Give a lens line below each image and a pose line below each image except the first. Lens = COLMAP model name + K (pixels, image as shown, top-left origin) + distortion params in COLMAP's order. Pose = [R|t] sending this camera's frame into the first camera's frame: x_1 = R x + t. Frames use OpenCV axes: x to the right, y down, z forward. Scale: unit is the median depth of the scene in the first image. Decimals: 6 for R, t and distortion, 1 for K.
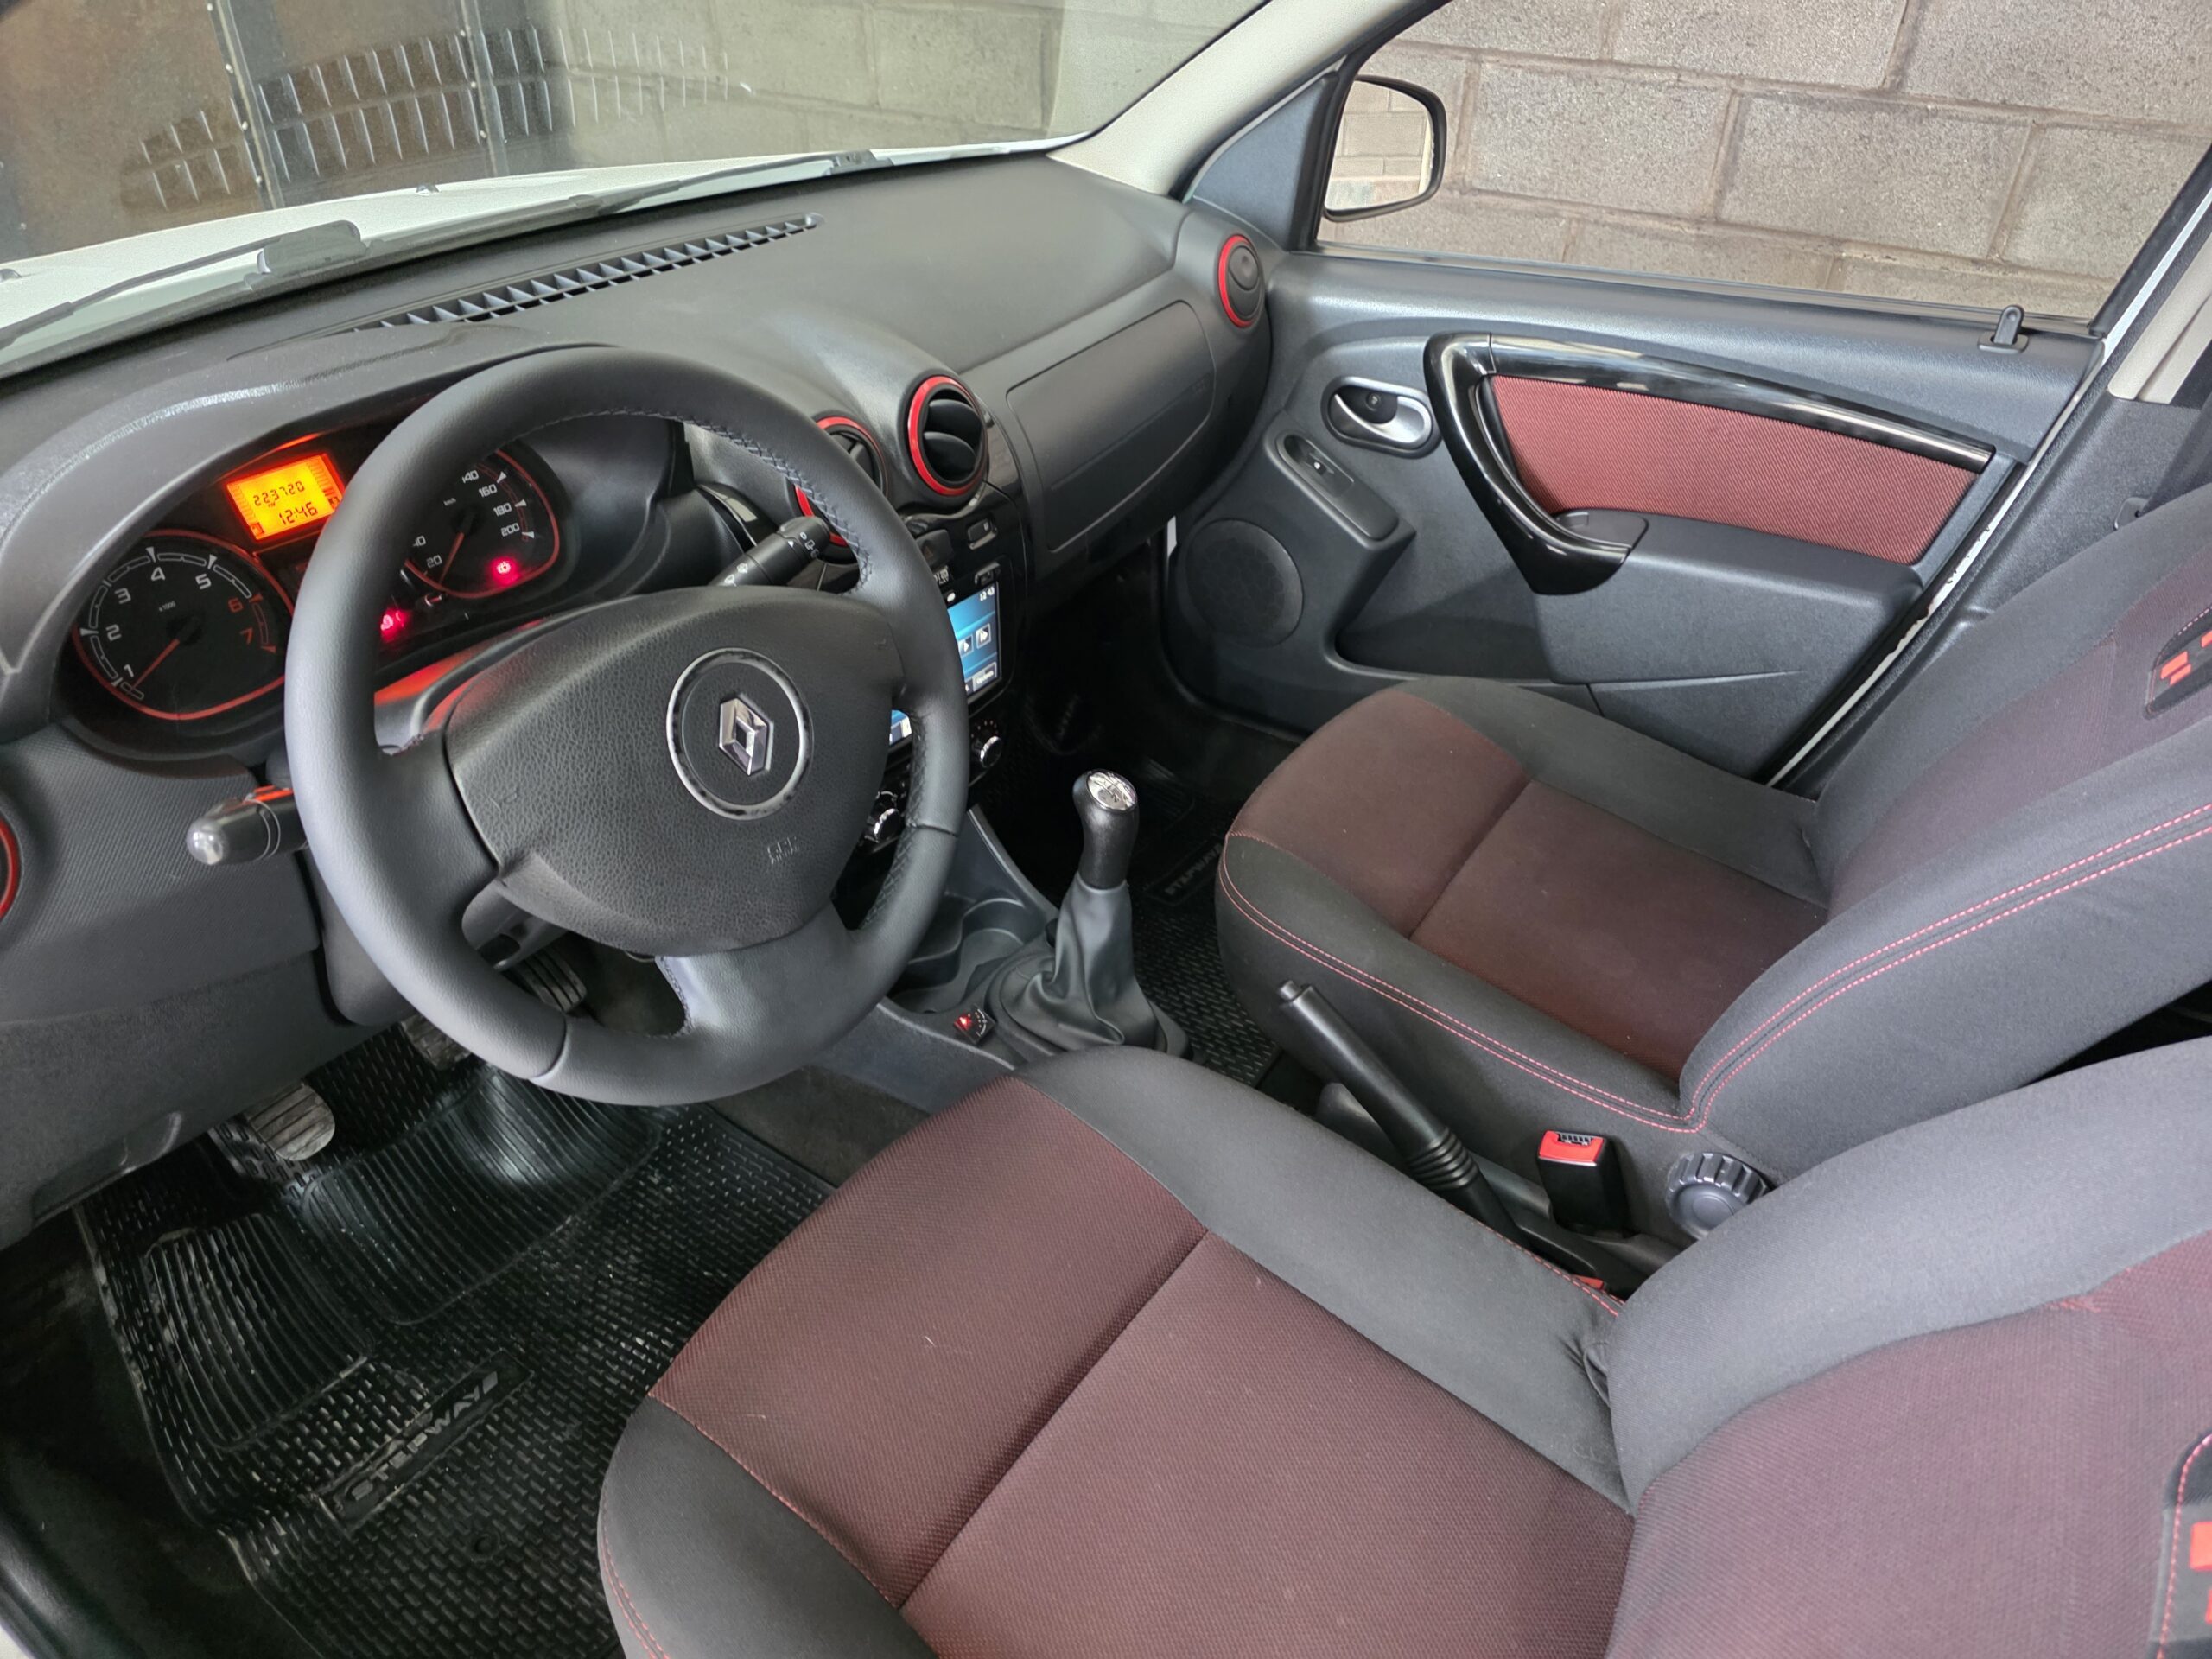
lens RADIAL K [[1464.8, 0, 1094.3], [0, 1464.8, 811.4], [0, 0, 1]] dist [0.053852, -0.044267]
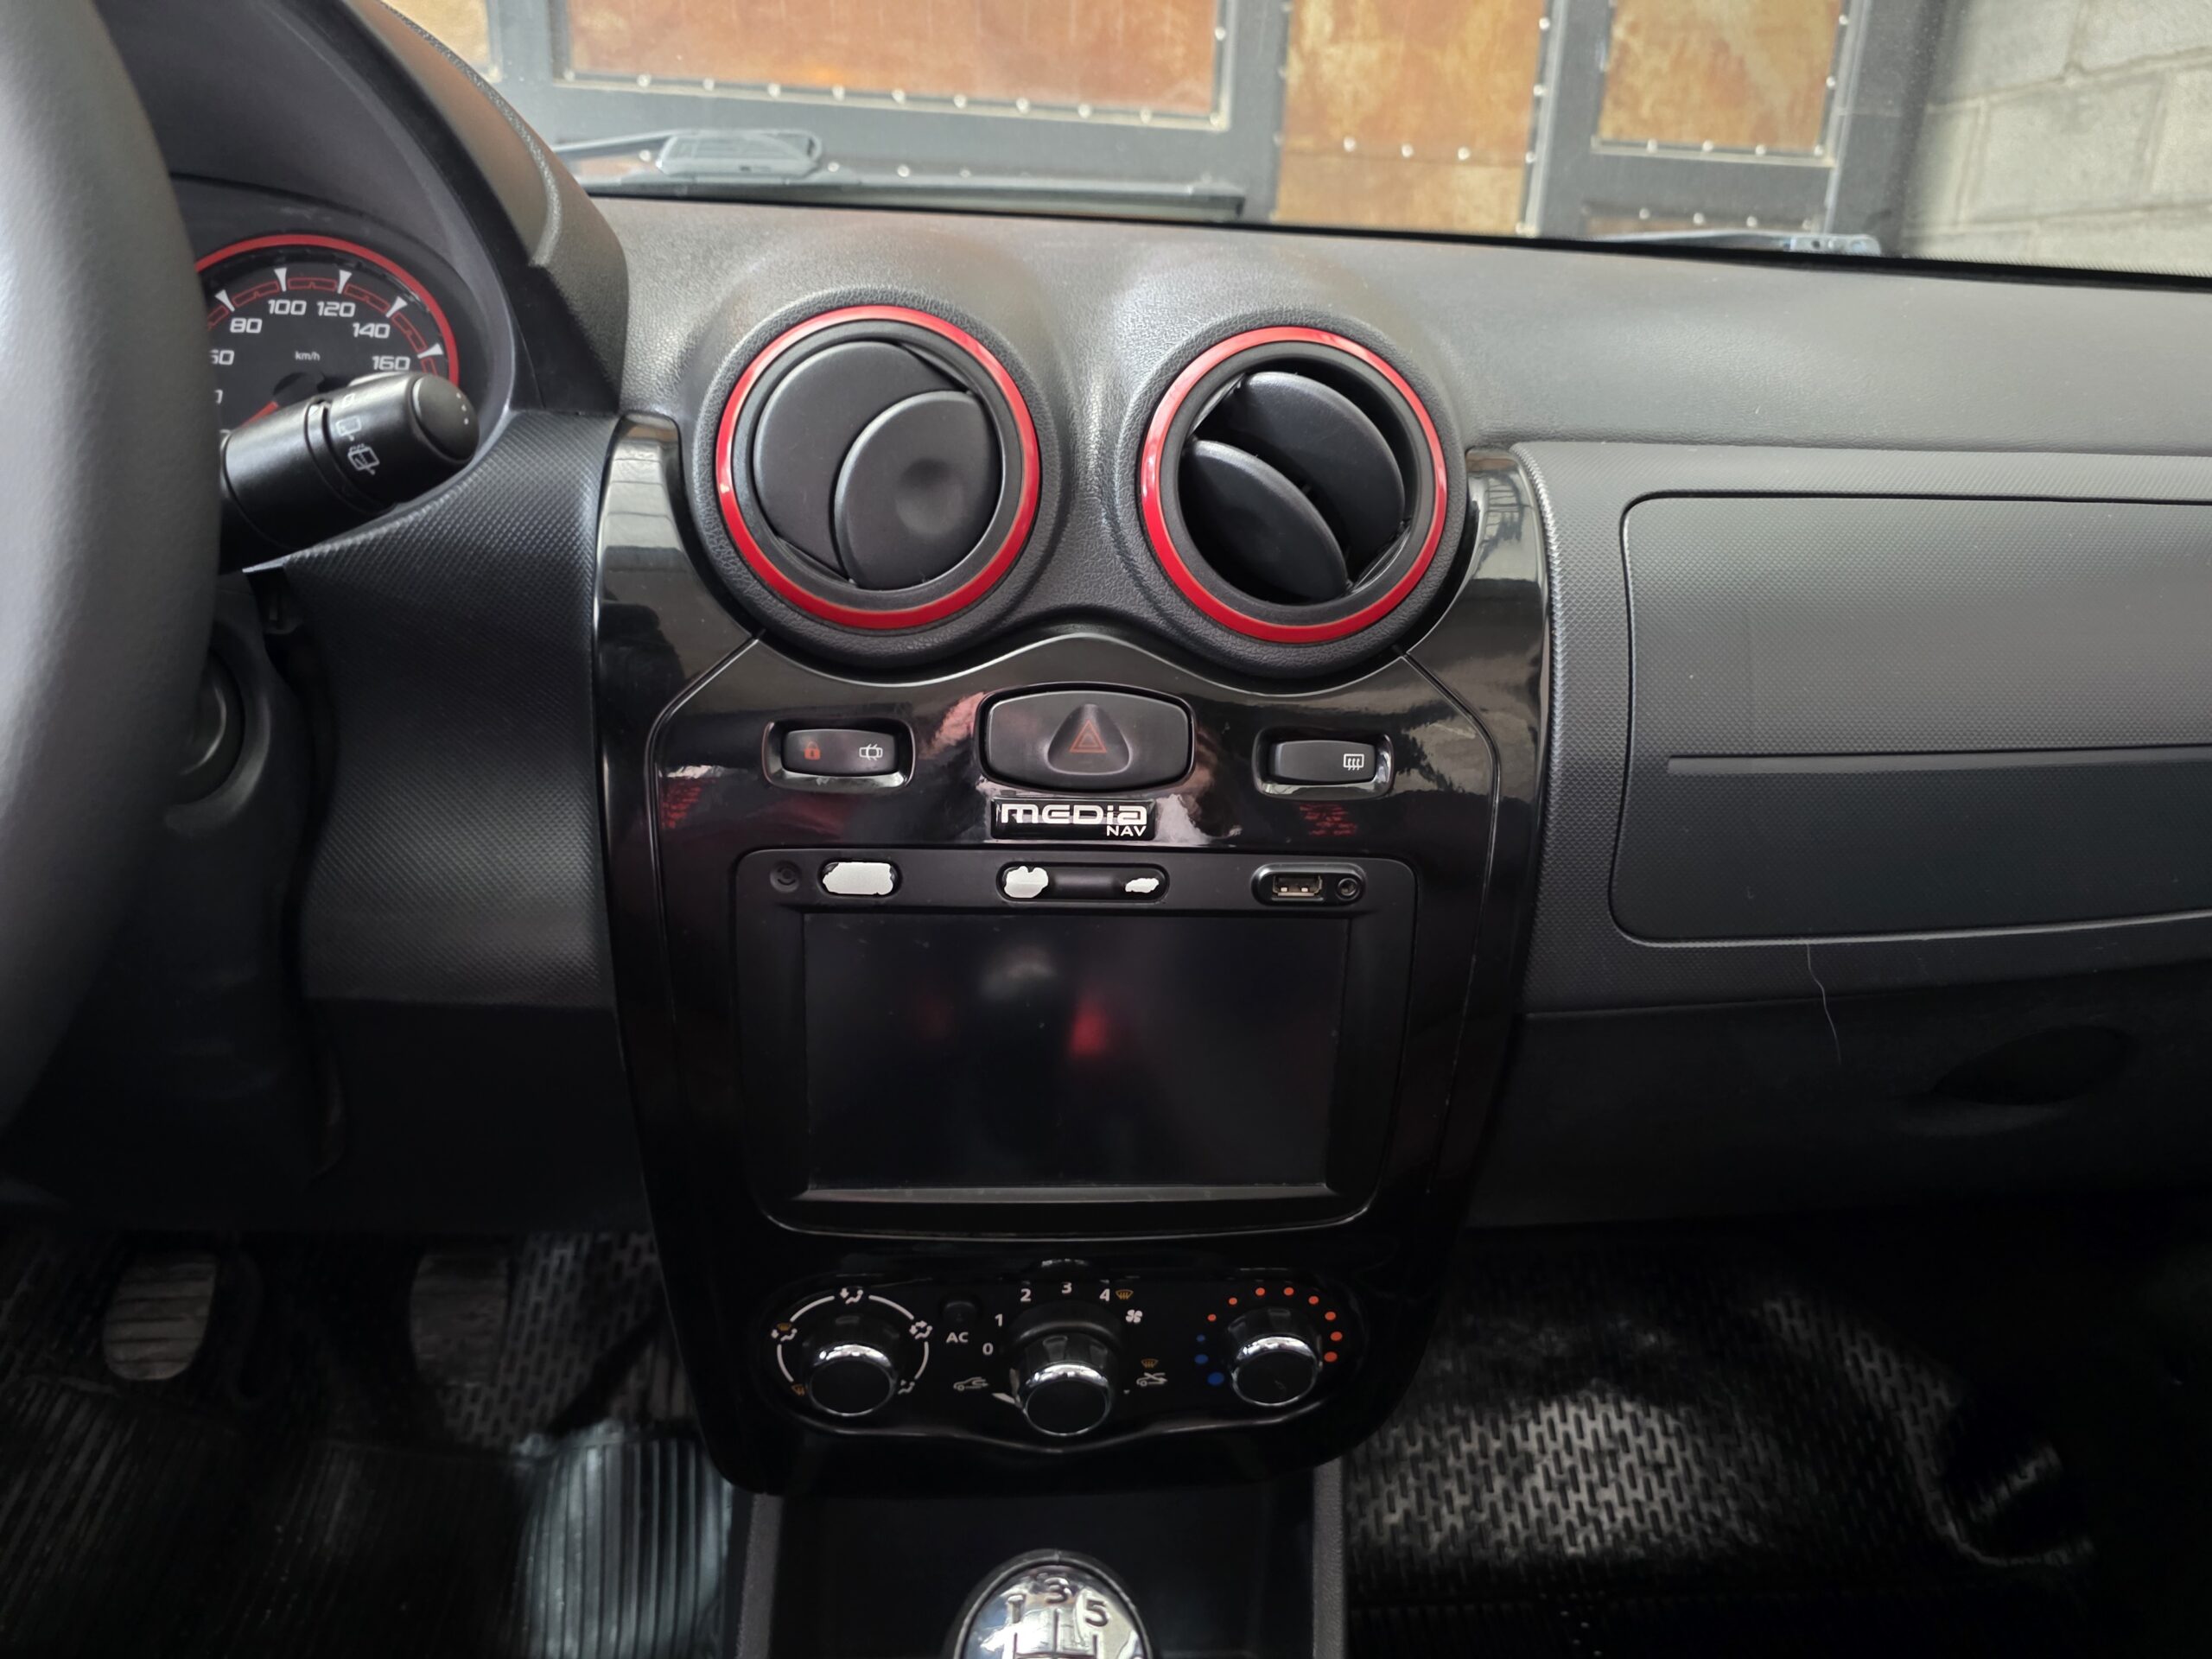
lens RADIAL K [[1505.6, 0, 1108.7], [0, 1505.6, 838.1], [0, 0, 1]] dist [0.040888, -0.046591]
pose [[0.626323, 0.262443, -0.734059, 0.131258], [-0.467622, 0.879889, -0.084409, -0.095014], [0.623738, 0.396129, 0.673819, 0.577453]]
